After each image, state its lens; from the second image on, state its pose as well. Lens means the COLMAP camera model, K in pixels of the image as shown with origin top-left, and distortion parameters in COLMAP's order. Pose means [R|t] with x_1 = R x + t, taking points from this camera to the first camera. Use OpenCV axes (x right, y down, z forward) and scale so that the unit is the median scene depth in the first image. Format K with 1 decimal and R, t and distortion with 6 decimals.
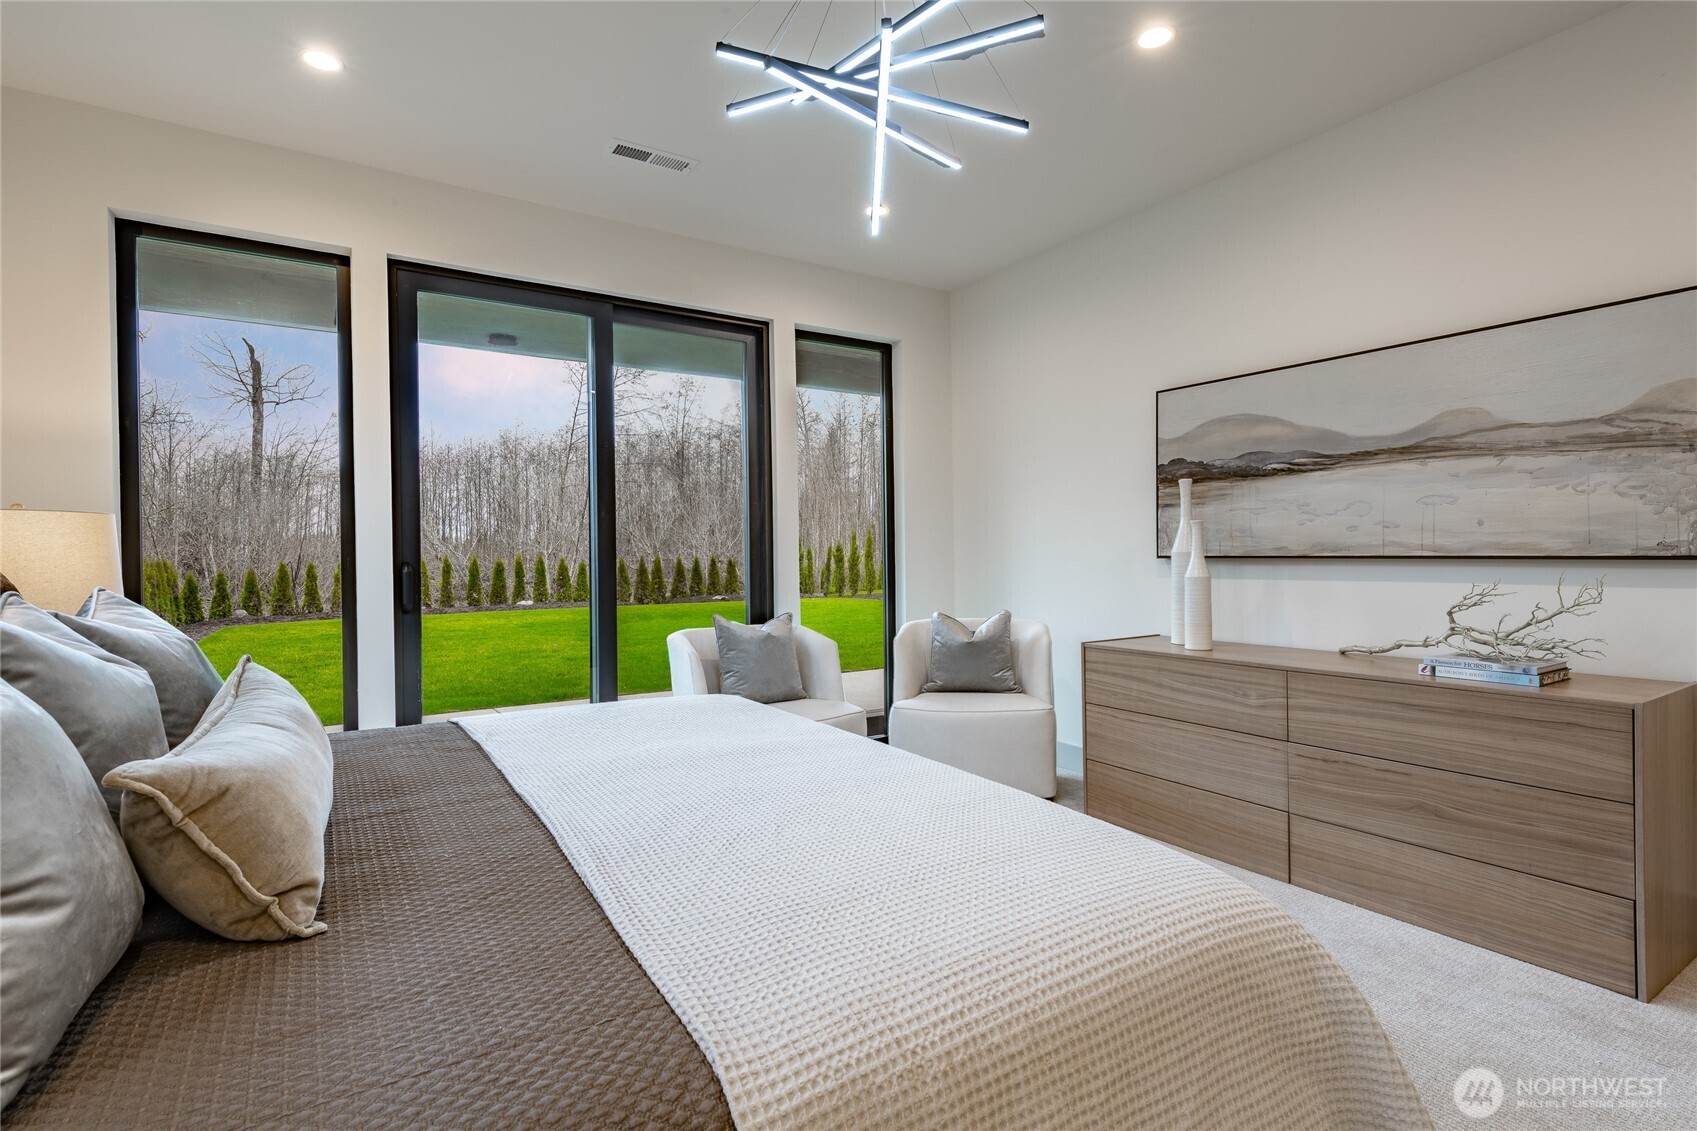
lens RADIAL K [[837.5, 0, 847.3], [0, 837.5, 548.7], [0, 0, 1]] dist [-0.003548, 0.001307]
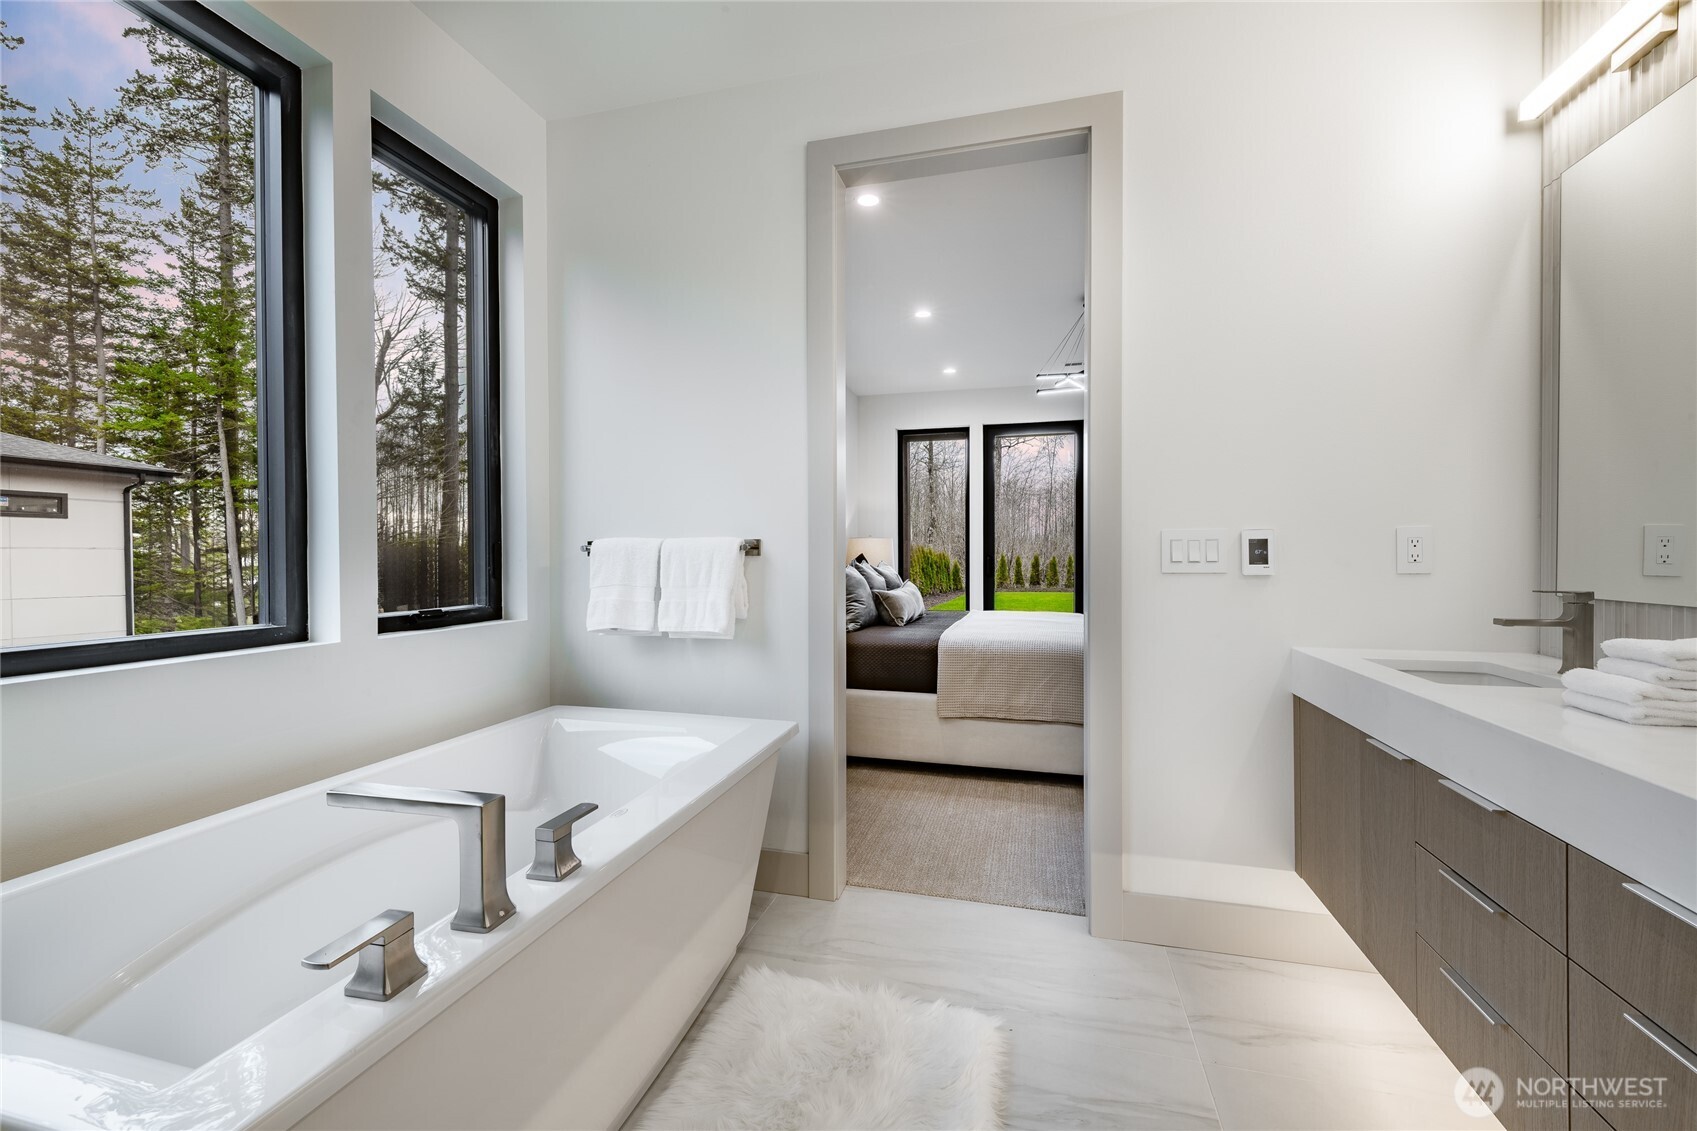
lens RADIAL K [[686.3, 0, 846.3], [0, 686.3, 561.0], [0, 0, 1]] dist [0.004346, -0.000484]
pose [[0.673198, 0.024089, -0.739070, 0.595205], [-0.008135, 0.999650, 0.025173, -0.013023], [0.739418, -0.010934, 0.673158, -0.555012]]
